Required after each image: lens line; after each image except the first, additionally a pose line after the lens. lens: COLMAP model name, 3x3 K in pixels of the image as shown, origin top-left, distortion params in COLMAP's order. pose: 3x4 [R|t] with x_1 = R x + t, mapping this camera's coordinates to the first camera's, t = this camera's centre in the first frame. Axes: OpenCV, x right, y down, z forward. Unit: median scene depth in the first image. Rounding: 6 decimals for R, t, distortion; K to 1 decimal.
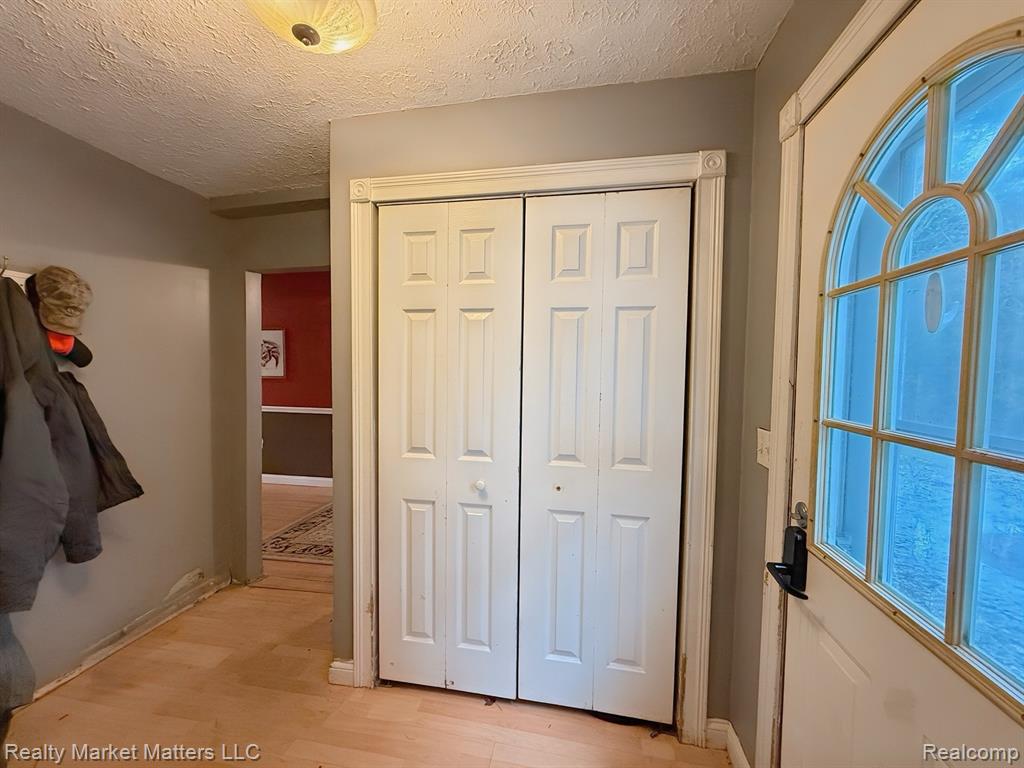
lens RADIAL K [[406.6, 0, 507.9], [0, 406.6, 383.2], [0, 0, 1]] dist [0.002650, 0.000278]
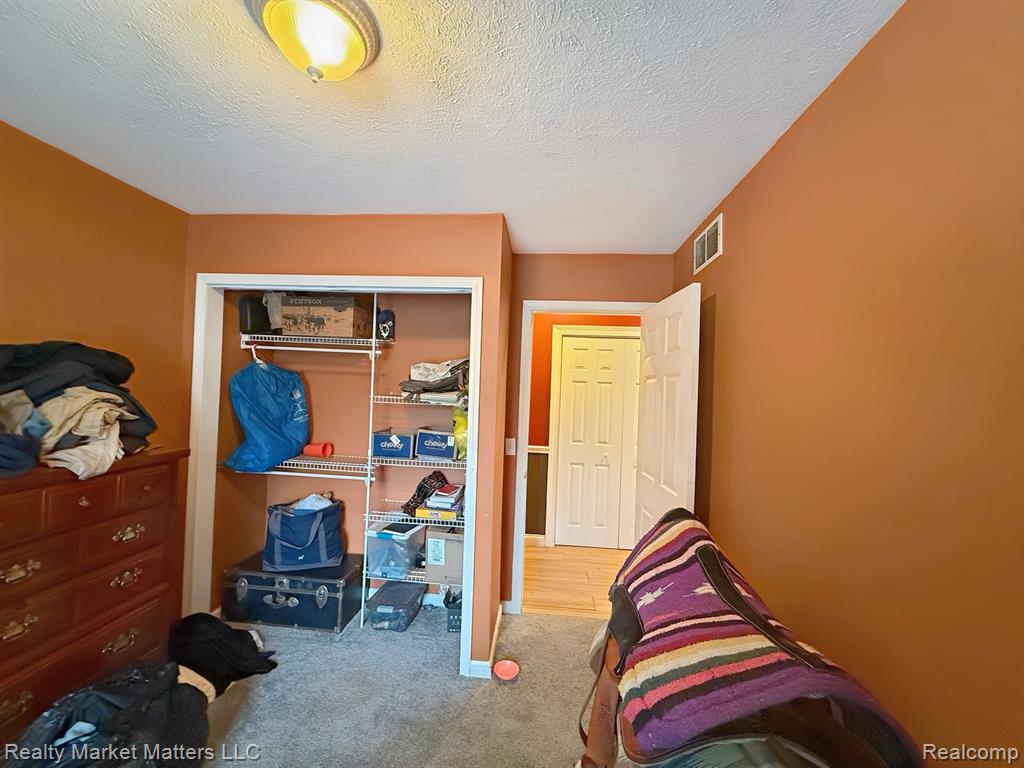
lens RADIAL K [[406.6, 0, 507.9], [0, 406.6, 383.2], [0, 0, 1]] dist [0.002650, 0.000278]
pose [[0.995120, 0.028072, 0.094599, -0.847711], [-0.023460, 0.998497, -0.049522, -0.043352], [-0.095847, 0.047061, 0.994283, -1.293653]]
